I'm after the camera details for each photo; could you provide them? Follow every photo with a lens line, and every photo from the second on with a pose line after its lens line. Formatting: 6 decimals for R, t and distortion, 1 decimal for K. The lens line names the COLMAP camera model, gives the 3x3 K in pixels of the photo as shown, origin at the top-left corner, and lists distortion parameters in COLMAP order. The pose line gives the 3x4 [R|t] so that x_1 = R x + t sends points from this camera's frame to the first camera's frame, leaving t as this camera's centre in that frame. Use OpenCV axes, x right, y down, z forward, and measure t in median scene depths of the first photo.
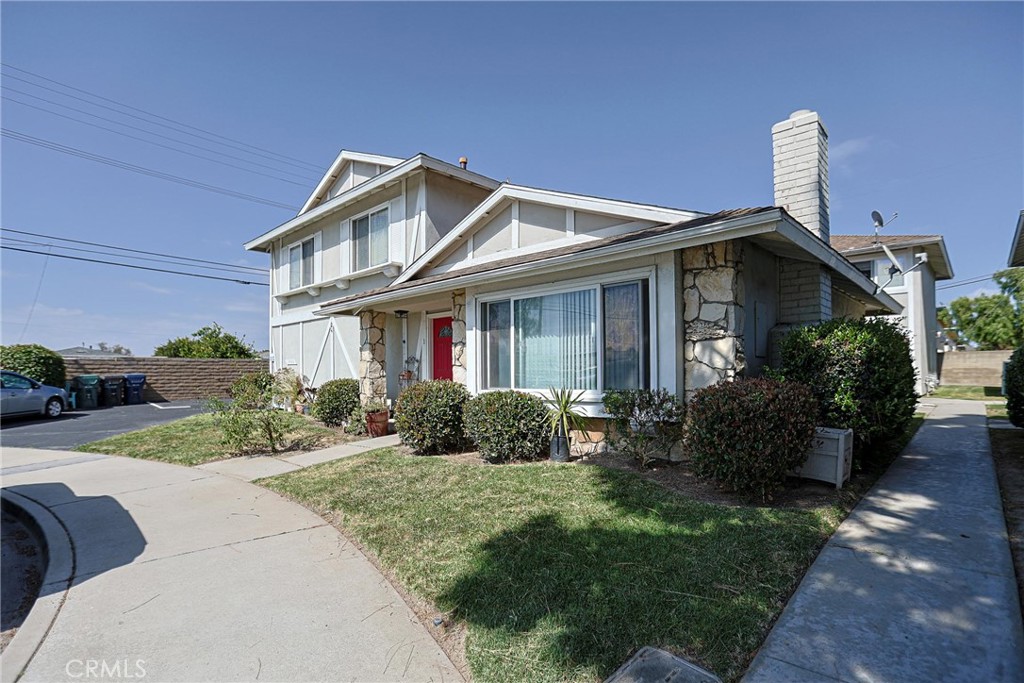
lens RADIAL K [[512.9, 0, 501.5], [0, 512.9, 370.4], [0, 0, 1]] dist [-0.014236, 0.001536]
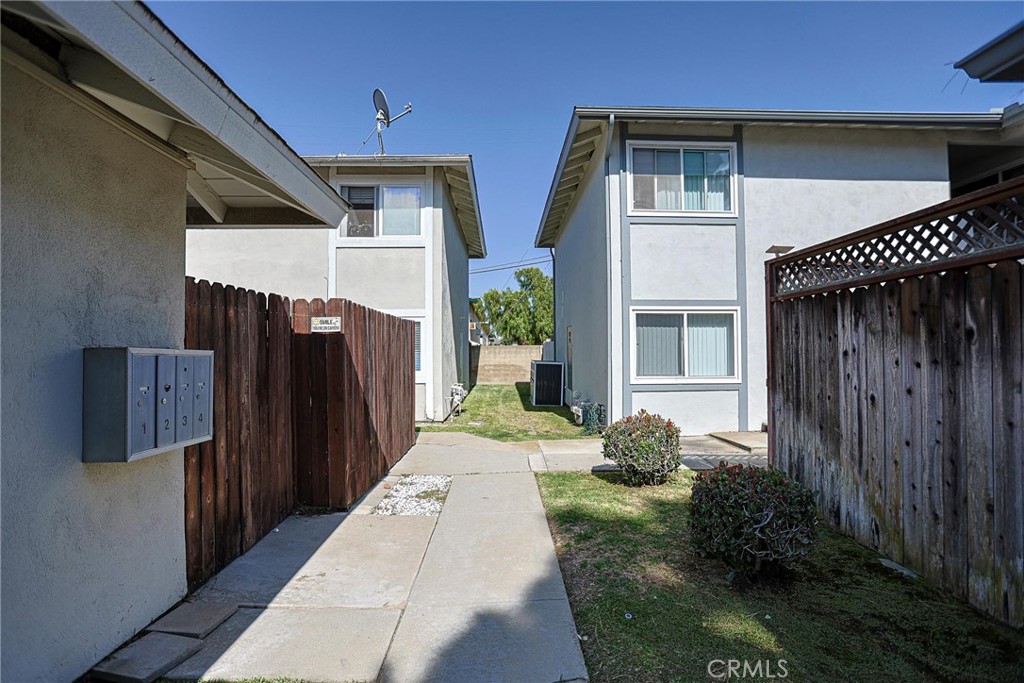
lens RADIAL K [[512.9, 0, 515.4], [0, 512.9, 345.4], [0, 0, 1]] dist [-0.014236, 0.001536]
pose [[0.708469, 0.019333, 0.705477, 0.246747], [-0.004784, 0.999733, -0.022594, -0.014232], [-0.705726, 0.012632, 0.708373, 0.274458]]
